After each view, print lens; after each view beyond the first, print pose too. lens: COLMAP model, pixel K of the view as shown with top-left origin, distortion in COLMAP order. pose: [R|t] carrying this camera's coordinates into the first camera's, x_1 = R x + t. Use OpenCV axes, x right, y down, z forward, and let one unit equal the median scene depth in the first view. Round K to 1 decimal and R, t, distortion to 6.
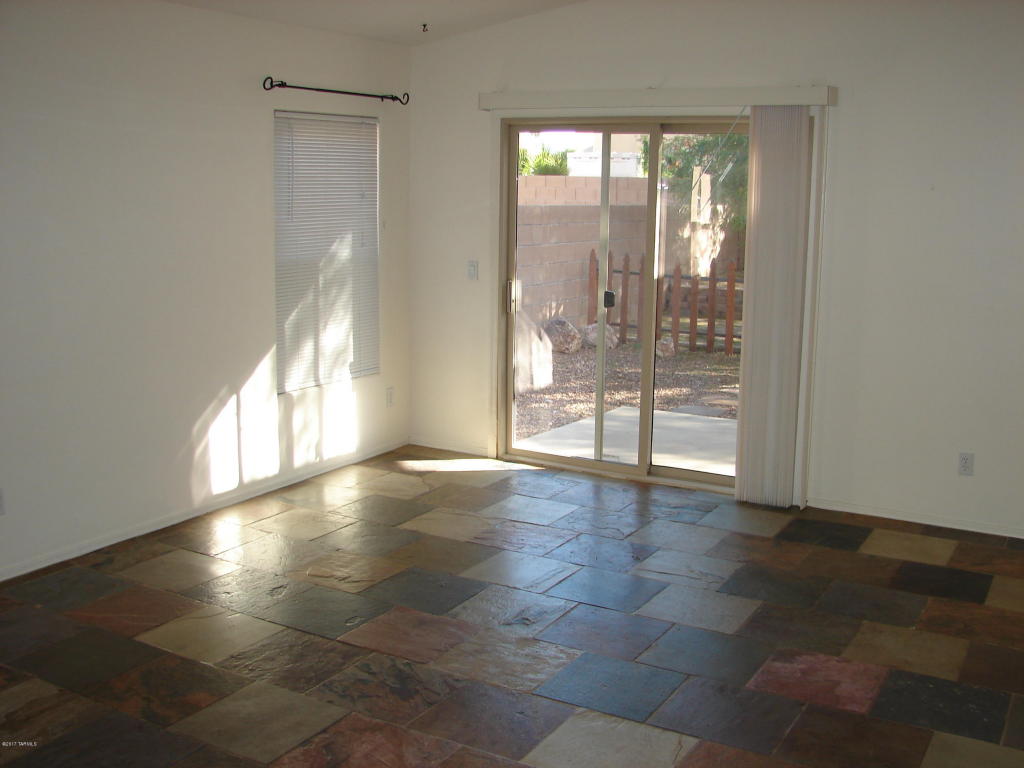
lens RADIAL K [[1111.9, 0, 519.7], [0, 1111.9, 382.5], [0, 0, 1]] dist [-0.196462, 0.230846]
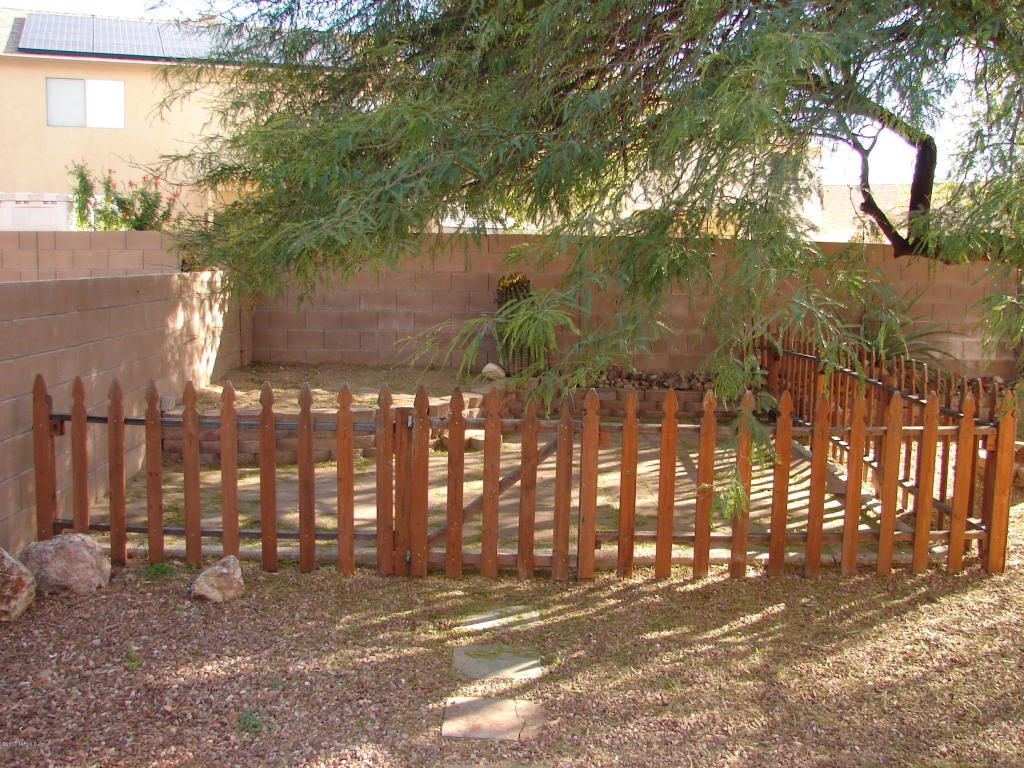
lens RADIAL K [[1111.9, 0, 519.7], [0, 1111.9, 382.5], [0, 0, 1]] dist [-0.196462, 0.230846]
pose [[0.854591, -0.061717, 0.515621, 0.009477], [0.089881, 0.995506, -0.029811, -0.203133], [-0.511464, 0.071821, 0.856298, 1.200269]]
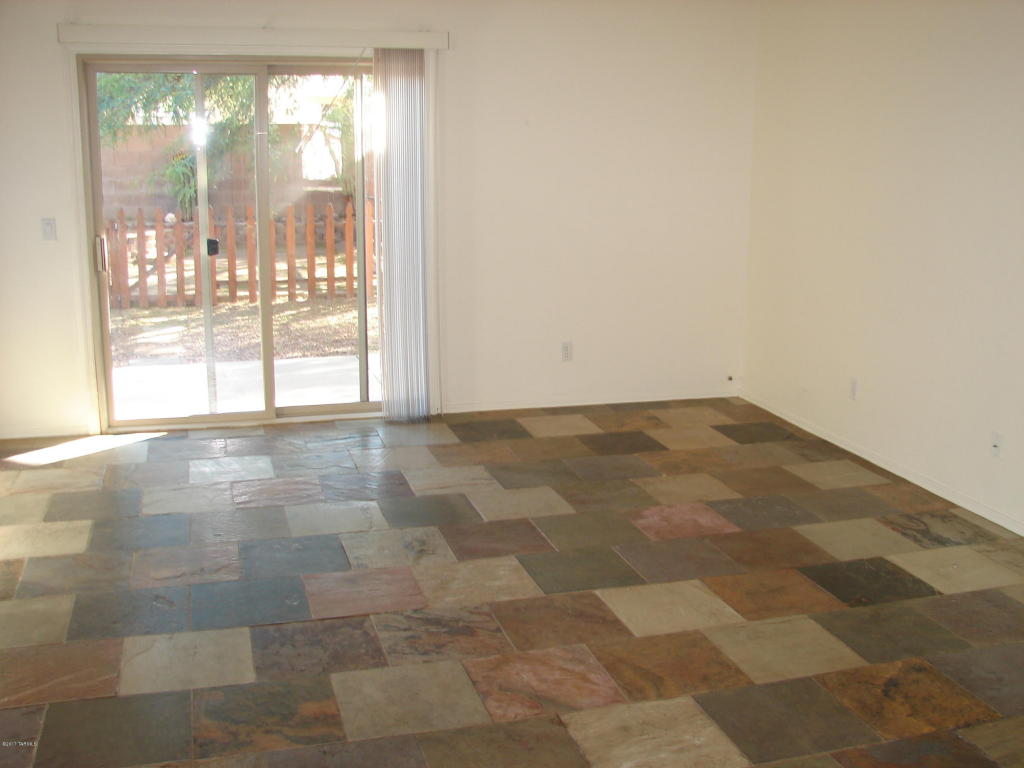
lens RADIAL K [[1111.9, 0, 519.7], [0, 1111.9, 382.5], [0, 0, 1]] dist [-0.196462, 0.230846]
pose [[0.693296, -0.165076, 0.701492, -0.501277], [0.129159, 0.986113, 0.104403, -0.027393], [-0.708984, 0.018221, 0.704989, 0.166685]]
